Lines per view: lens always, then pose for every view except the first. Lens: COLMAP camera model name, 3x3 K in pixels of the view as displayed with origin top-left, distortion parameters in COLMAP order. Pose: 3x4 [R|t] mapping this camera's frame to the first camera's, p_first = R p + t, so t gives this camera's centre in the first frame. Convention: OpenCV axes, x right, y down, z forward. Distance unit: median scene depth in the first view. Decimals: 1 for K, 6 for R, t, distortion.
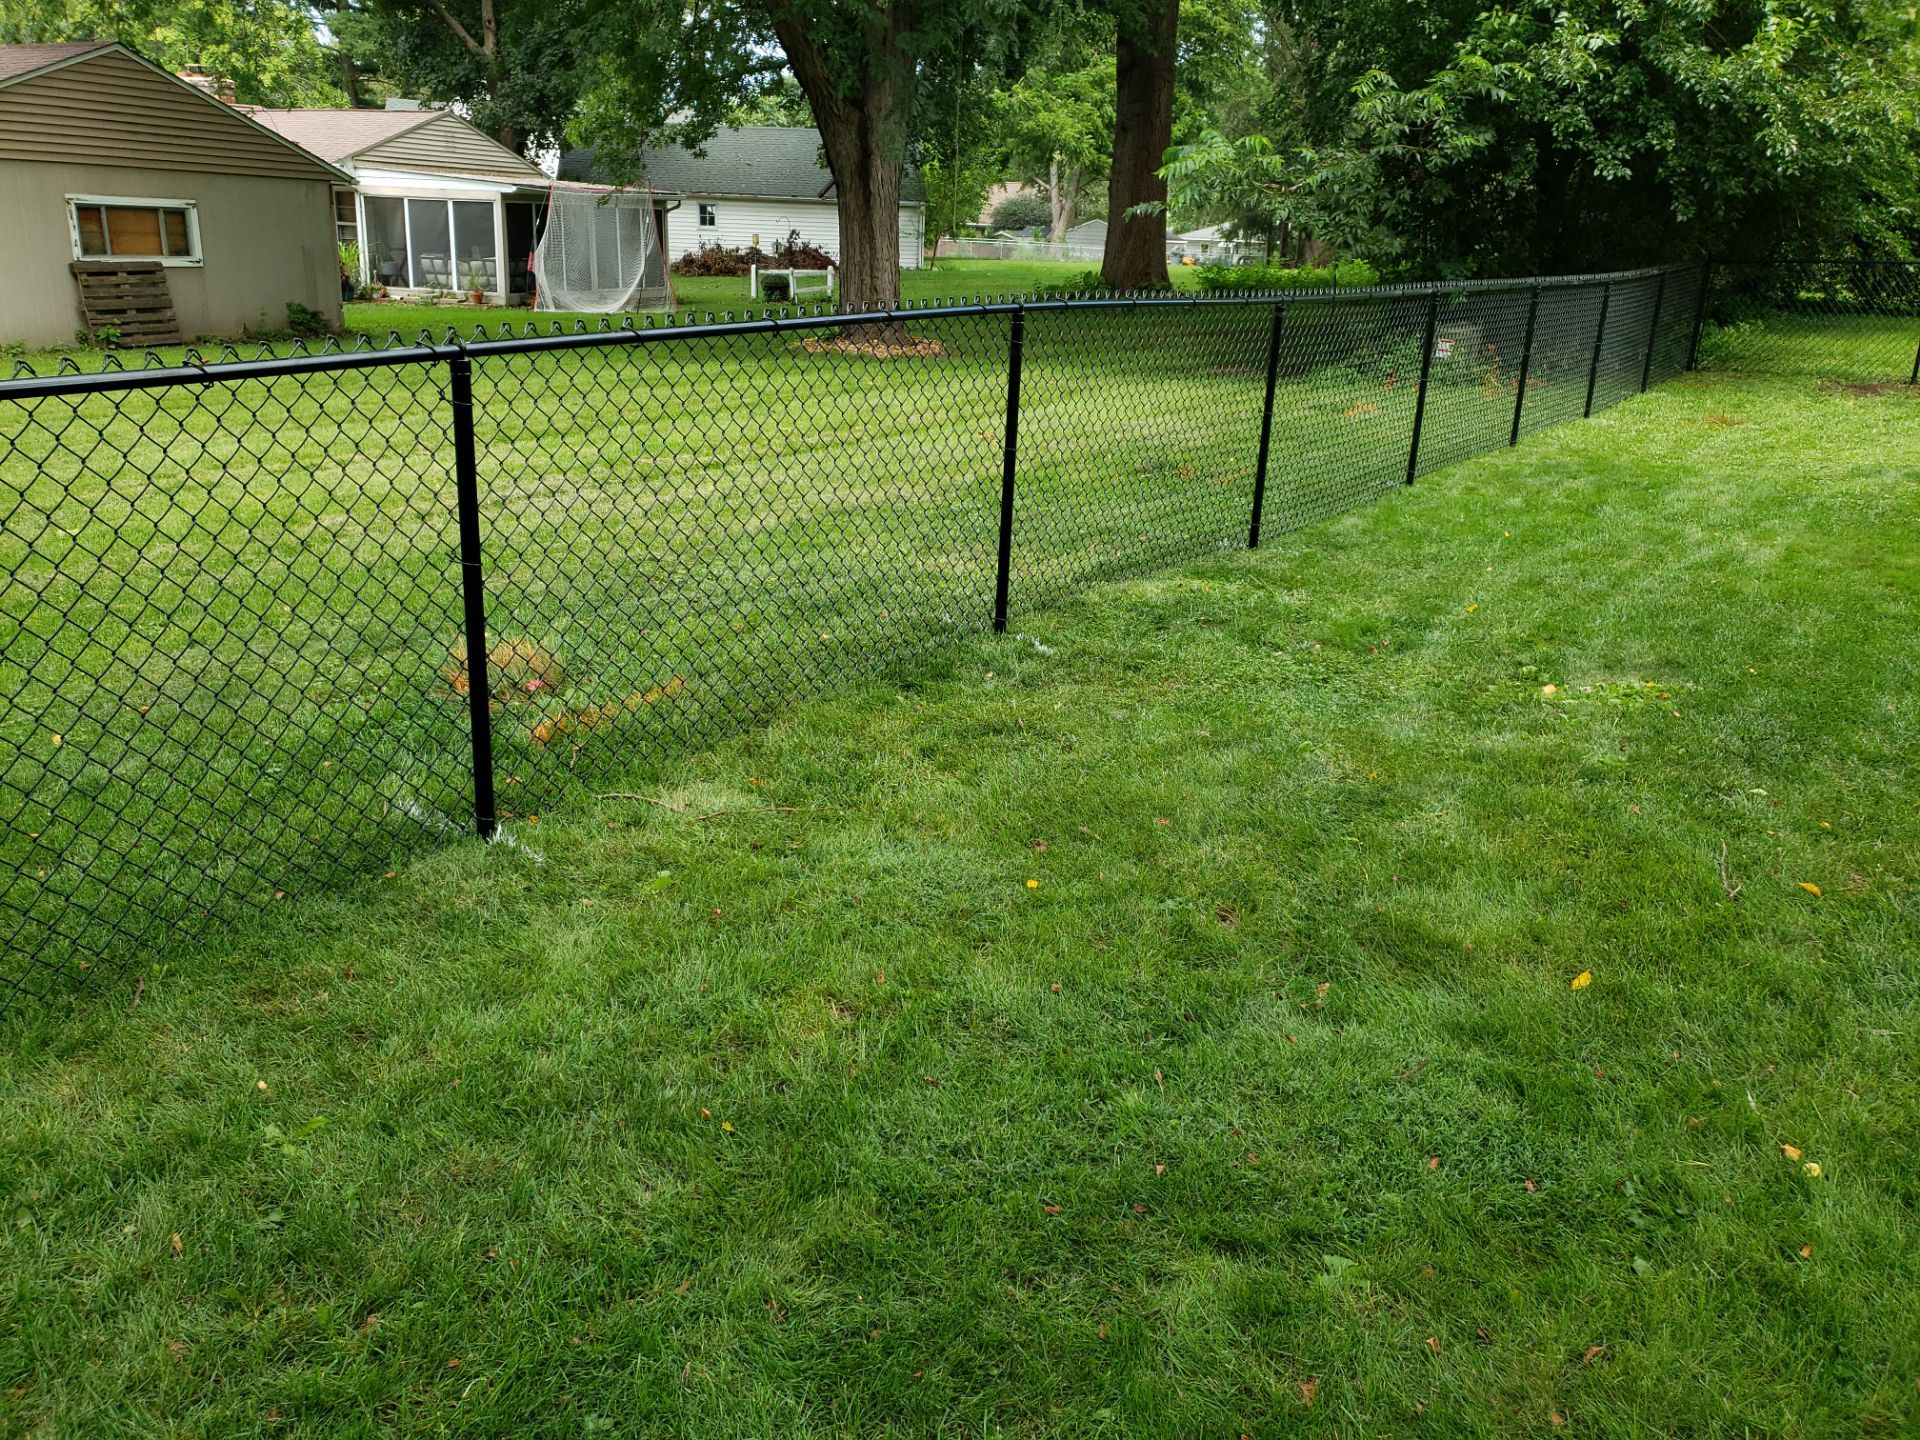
lens RADIAL K [[1266.4, 0, 745.5], [0, 1266.4, 690.2], [0, 0, 1]] dist [0.001795, 0.003450]
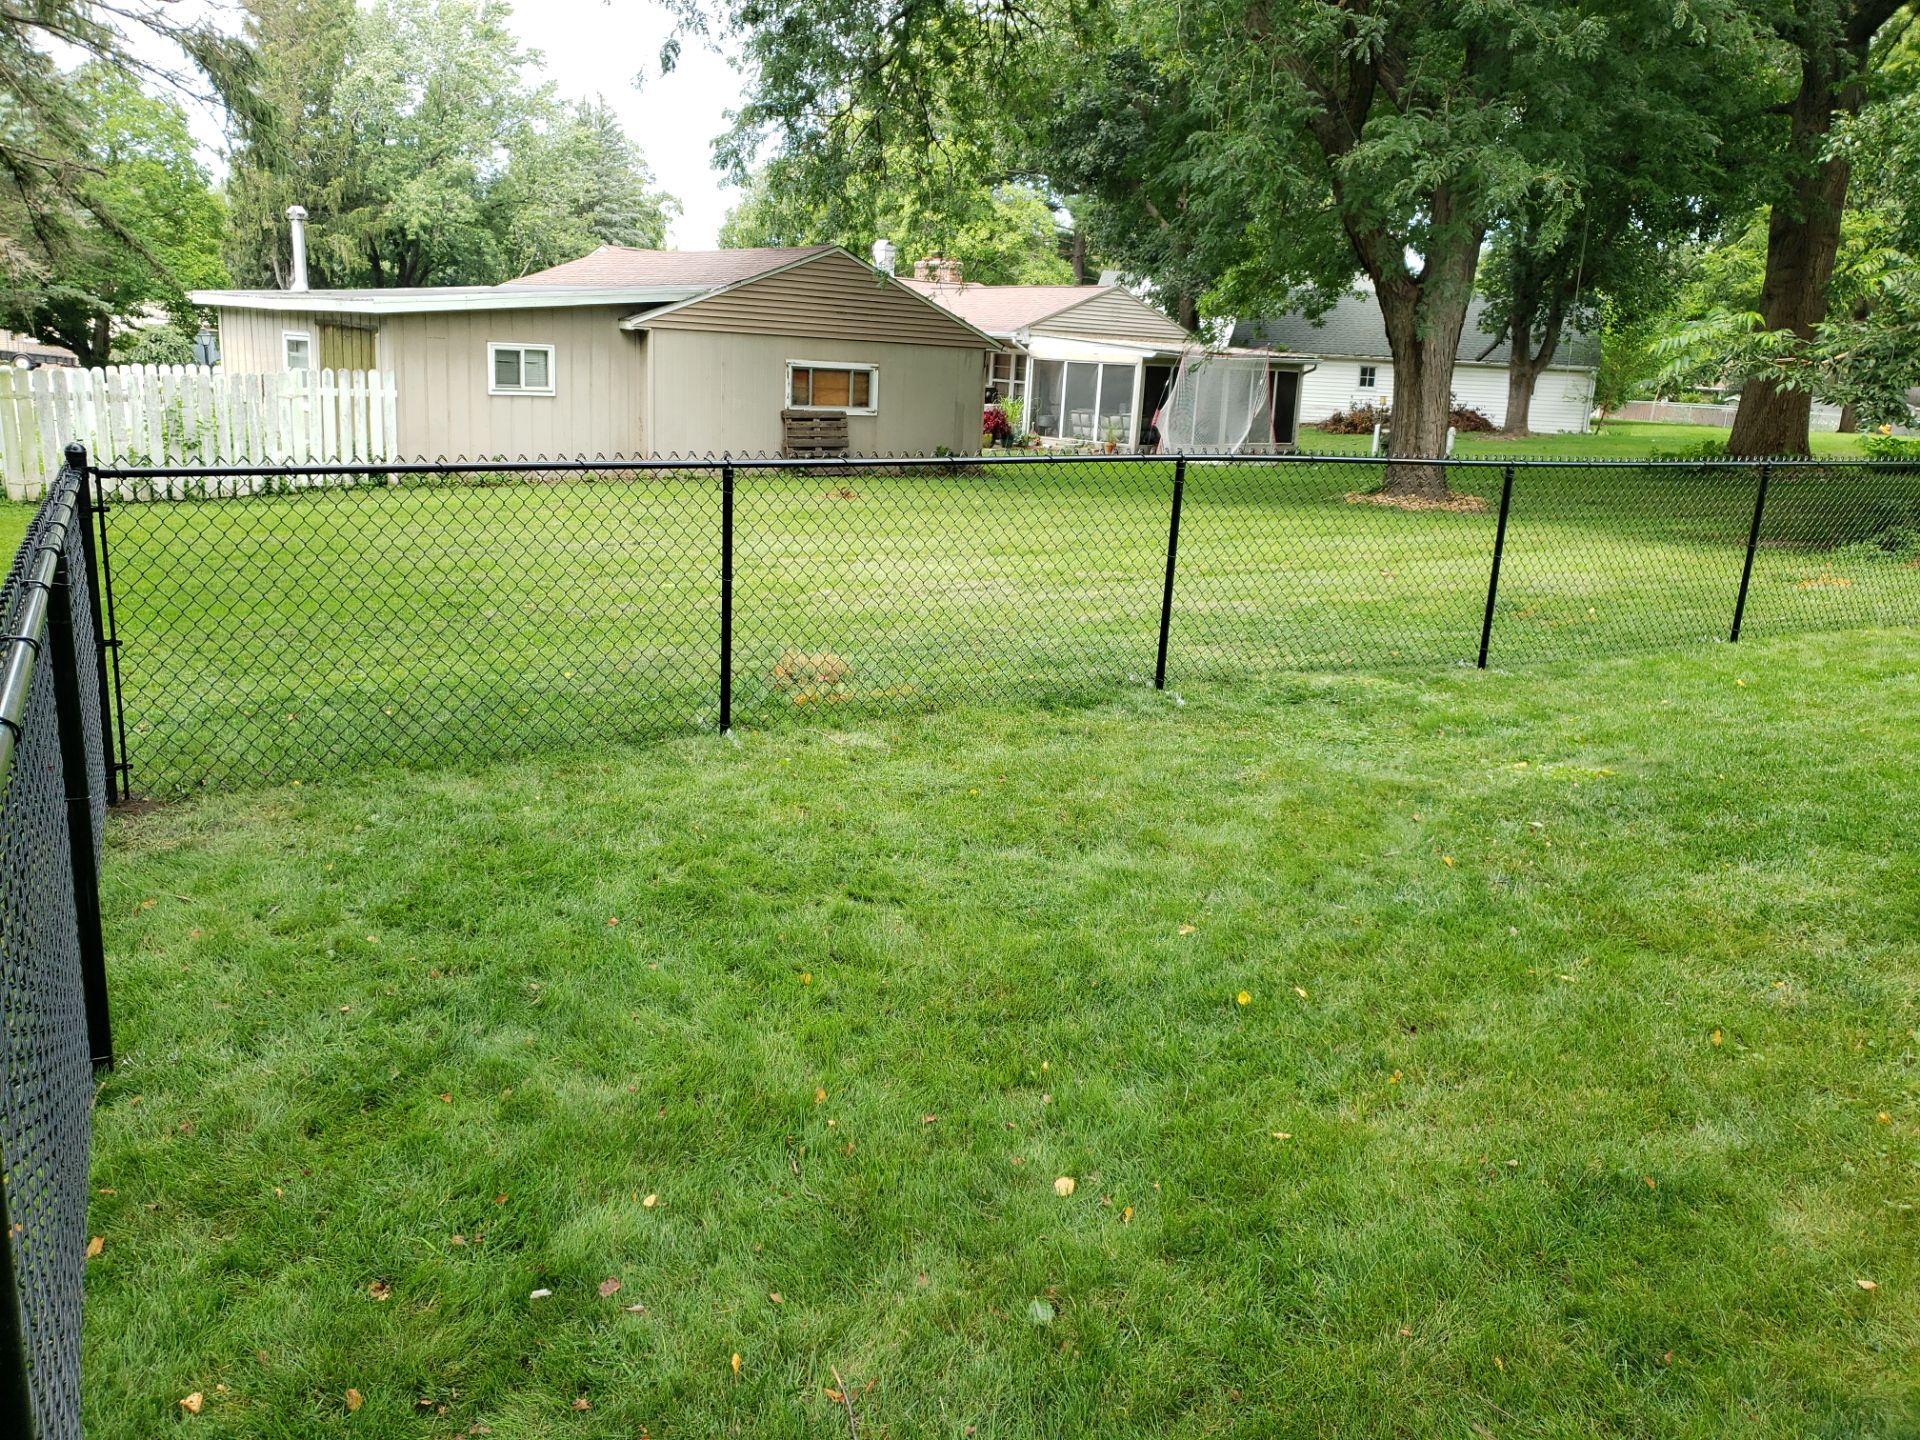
lens RADIAL K [[1475.5, 0, 960.0], [0, 1475.5, 720.0], [0, 0, 1]] dist [0.017880, -0.002537]
pose [[0.895008, 0.110902, -0.432043, 0.508598], [-0.162636, 0.983055, -0.084569, 0.112254], [0.415343, 0.145955, 0.897879, -0.366904]]
